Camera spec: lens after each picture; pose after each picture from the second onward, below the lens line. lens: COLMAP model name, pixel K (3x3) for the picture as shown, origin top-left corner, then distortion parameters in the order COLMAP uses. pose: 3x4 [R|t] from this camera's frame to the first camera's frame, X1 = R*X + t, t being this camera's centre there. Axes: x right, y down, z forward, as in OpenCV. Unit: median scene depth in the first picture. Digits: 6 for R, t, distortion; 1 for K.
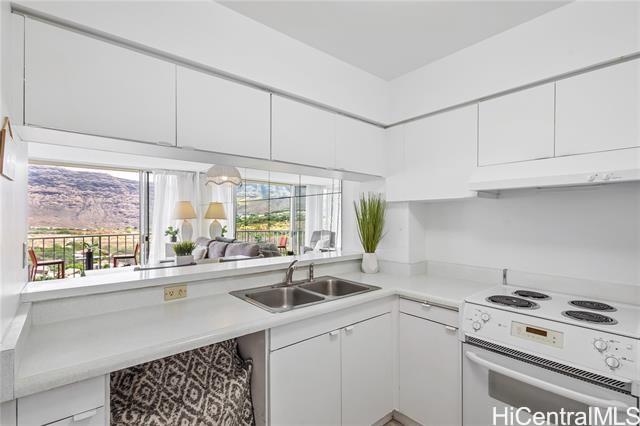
lens RADIAL K [[297.8, 0, 307.6], [0, 297.8, 219.3], [0, 0, 1]] dist [0.003612, -0.000839]
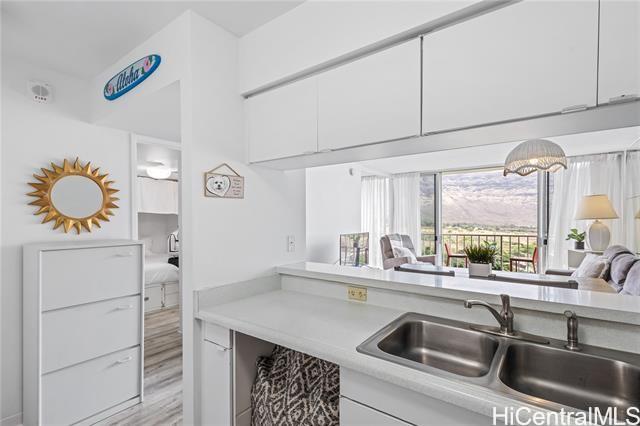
lens RADIAL K [[297.8, 0, 316.2], [0, 297.8, 220.1], [0, 0, 1]] dist [0.003612, -0.000839]
pose [[0.263379, 0.005984, -0.964674, 0.475358], [-0.001626, 0.999982, 0.005759, -0.007132], [0.964691, 0.000052, 0.263384, 0.589830]]
